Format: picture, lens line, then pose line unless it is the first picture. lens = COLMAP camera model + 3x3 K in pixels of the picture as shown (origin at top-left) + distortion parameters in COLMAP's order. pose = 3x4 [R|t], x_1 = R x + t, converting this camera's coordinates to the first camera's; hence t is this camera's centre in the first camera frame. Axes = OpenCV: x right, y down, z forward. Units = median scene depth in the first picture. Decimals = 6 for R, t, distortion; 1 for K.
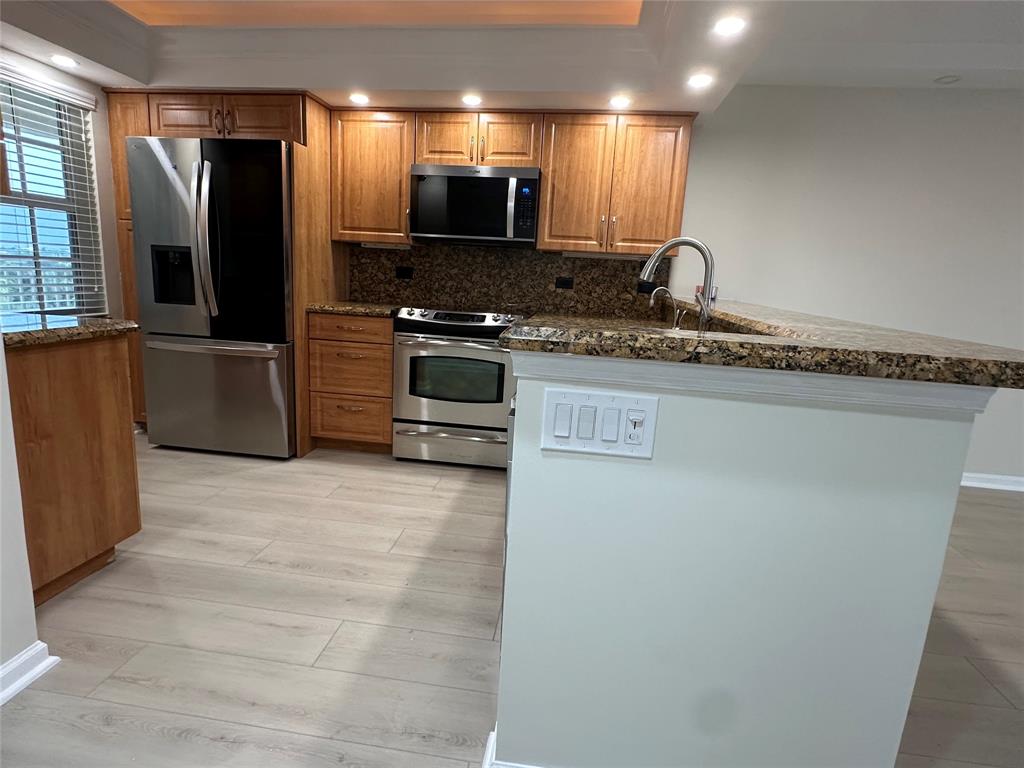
lens RADIAL K [[570.2, 0, 512.0], [0, 570.2, 384.0], [0, 0, 1]] dist [-0.002615, -0.000585]
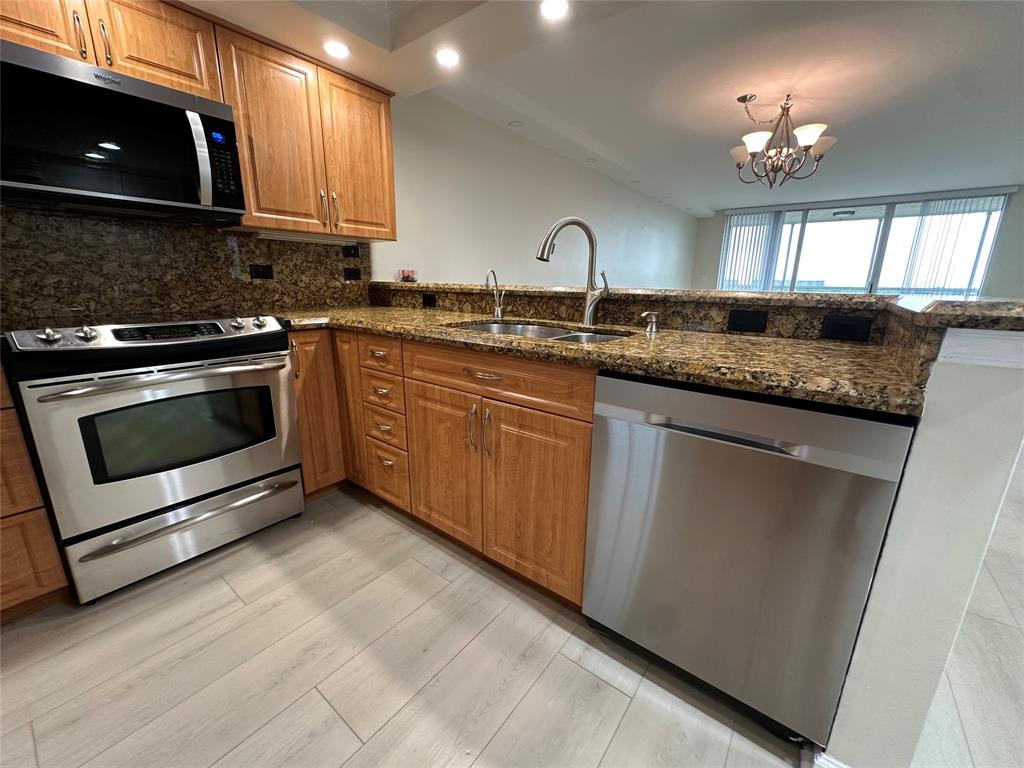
lens RADIAL K [[410.2, 0, 511.5], [0, 410.2, 381.2], [0, 0, 1]] dist [-0.001540, -0.000181]
pose [[0.508721, -0.250557, 0.823665, -0.272976], [0.180012, 0.966524, 0.182833, -0.076977], [-0.841901, 0.055259, 0.536795, 0.439769]]
